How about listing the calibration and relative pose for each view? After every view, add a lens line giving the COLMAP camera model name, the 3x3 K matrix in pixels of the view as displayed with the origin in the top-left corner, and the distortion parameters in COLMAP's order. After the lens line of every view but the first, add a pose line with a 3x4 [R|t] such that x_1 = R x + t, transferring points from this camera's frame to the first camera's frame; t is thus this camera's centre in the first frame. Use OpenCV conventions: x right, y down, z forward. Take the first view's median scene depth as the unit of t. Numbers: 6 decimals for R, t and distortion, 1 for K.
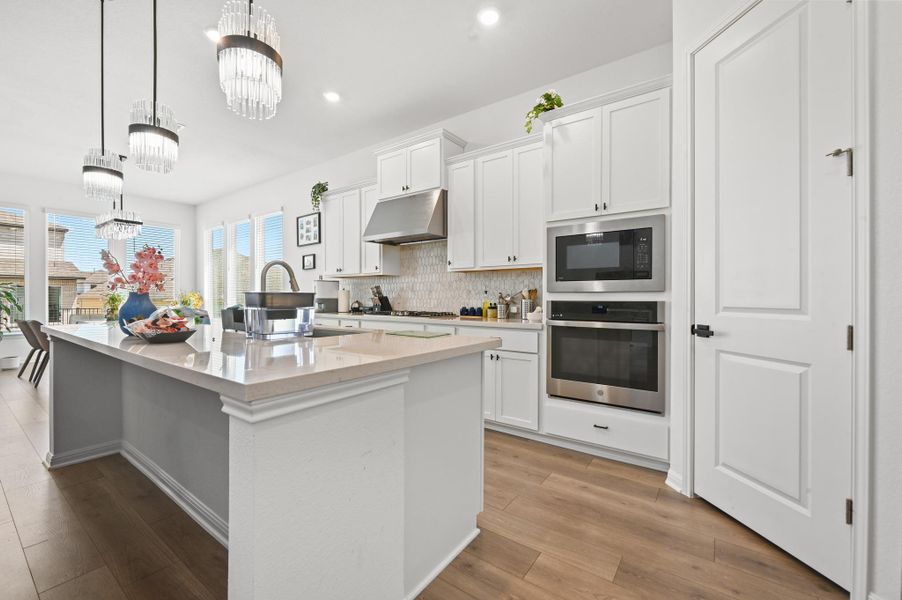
lens RADIAL K [[370.0, 0, 451.6], [0, 370.0, 302.8], [0, 0, 1]] dist [-0.000205, -0.000087]
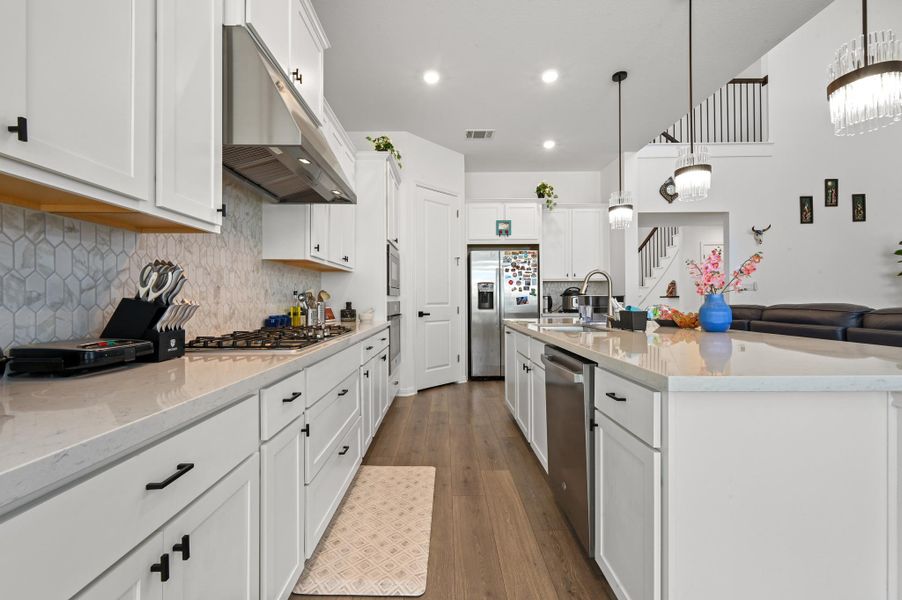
lens RADIAL K [[370.0, 0, 445.9], [0, 370.0, 298.4], [0, 0, 1]] dist [-0.000205, -0.000087]
pose [[-0.589667, 0.008514, 0.807601, -0.717191], [0.027394, 0.999580, 0.009464, -0.018517], [-0.807182, 0.027704, -0.589653, 1.291849]]
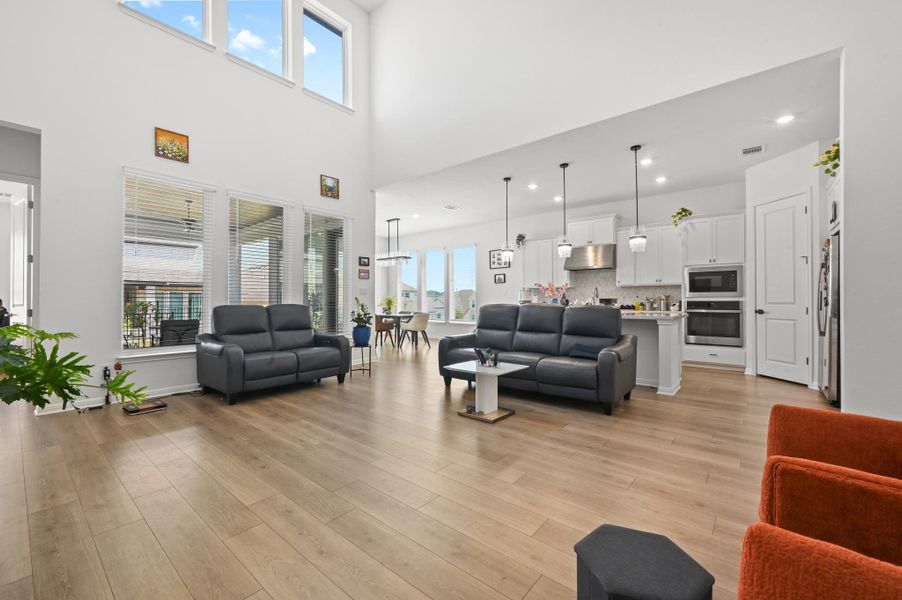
lens RADIAL K [[370.0, 0, 453.4], [0, 370.0, 302.0], [0, 0, 1]] dist [-0.000205, -0.000087]
pose [[0.997709, 0.001272, -0.067636, -0.800086], [-0.002323, 0.999878, -0.015466, 0.031956], [0.067608, 0.015588, 0.997590, -1.075149]]
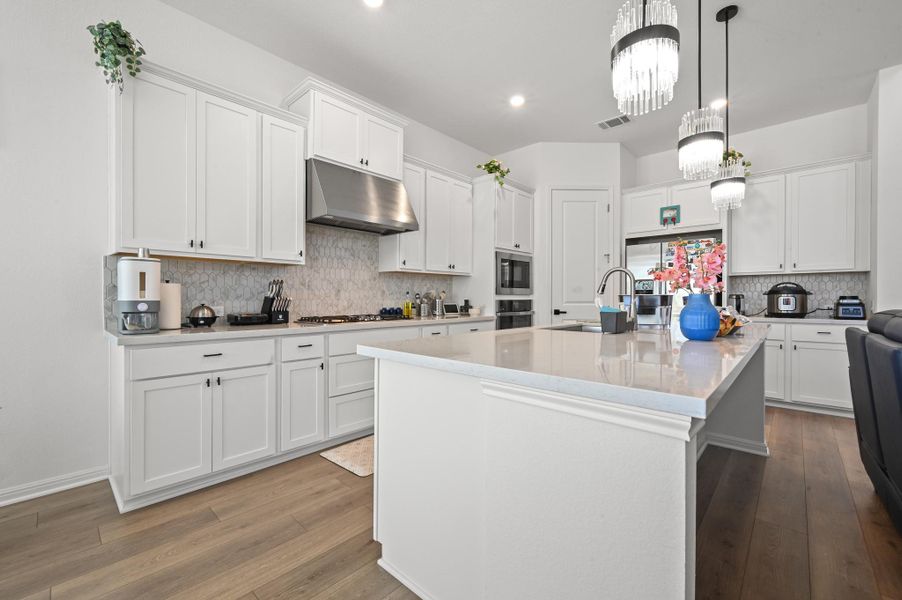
lens RADIAL K [[370.0, 0, 443.4], [0, 370.0, 299.6], [0, 0, 1]] dist [-0.000205, -0.000087]
pose [[0.127406, 0.000241, 0.991851, -1.021157], [0.023165, 0.999726, -0.003218, -0.004988], [-0.991580, 0.023386, 0.127365, 0.833720]]
